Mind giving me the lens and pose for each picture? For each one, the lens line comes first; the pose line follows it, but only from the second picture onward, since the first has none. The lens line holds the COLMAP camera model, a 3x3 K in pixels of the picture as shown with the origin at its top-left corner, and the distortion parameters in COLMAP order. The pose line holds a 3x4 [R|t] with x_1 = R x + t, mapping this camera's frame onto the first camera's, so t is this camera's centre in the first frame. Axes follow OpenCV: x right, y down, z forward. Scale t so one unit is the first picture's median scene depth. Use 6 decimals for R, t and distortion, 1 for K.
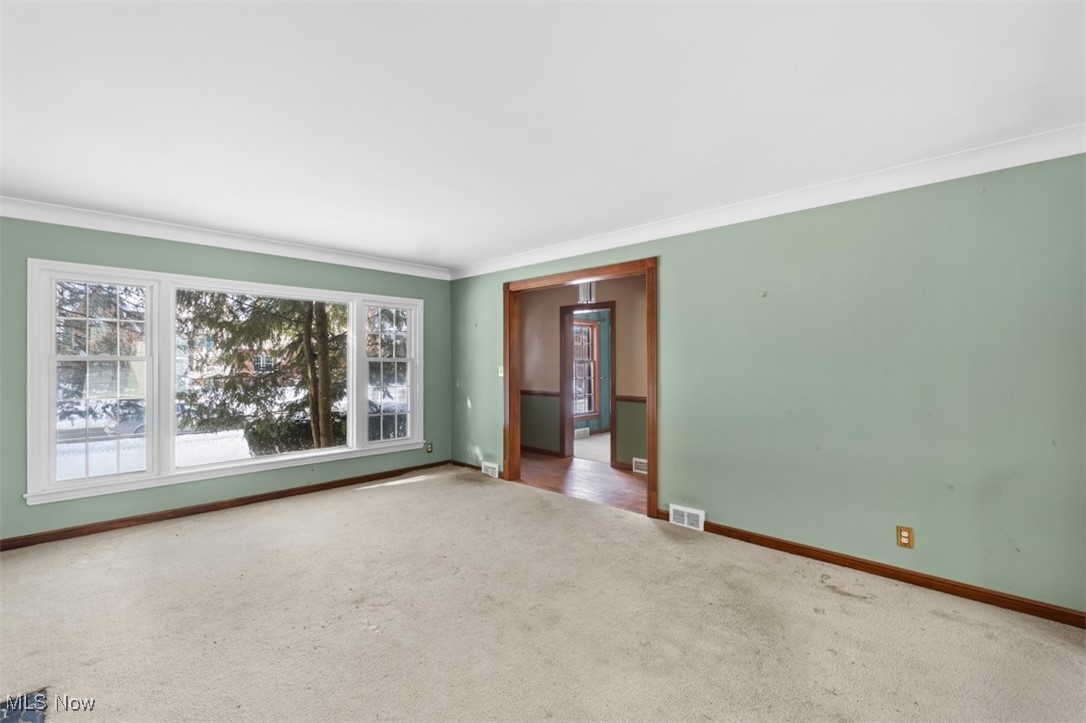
lens RADIAL K [[467.0, 0, 543.1], [0, 467.0, 359.4], [0, 0, 1]] dist [0.003936, 0.000654]
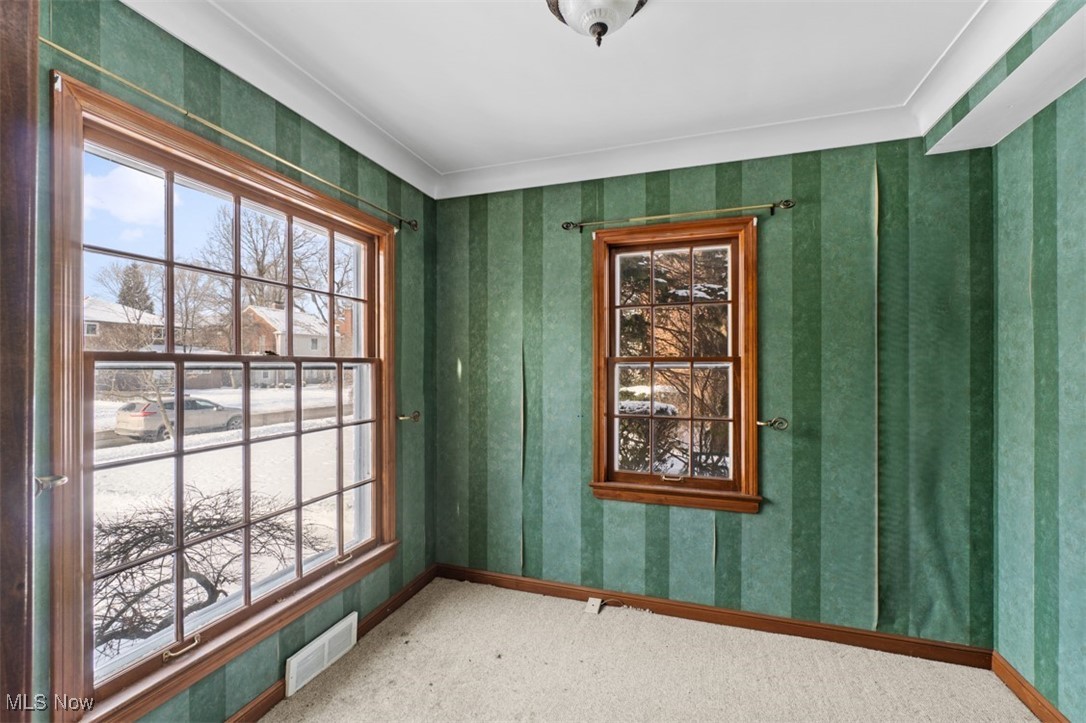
lens RADIAL K [[467.0, 0, 548.3], [0, 467.0, 364.4], [0, 0, 1]] dist [0.003936, 0.000654]
pose [[0.898117, 0.001846, 0.439752, 0.076261], [-0.002955, 0.999994, 0.001837, 0.004857], [-0.439746, -0.002950, 0.898117, 0.685691]]
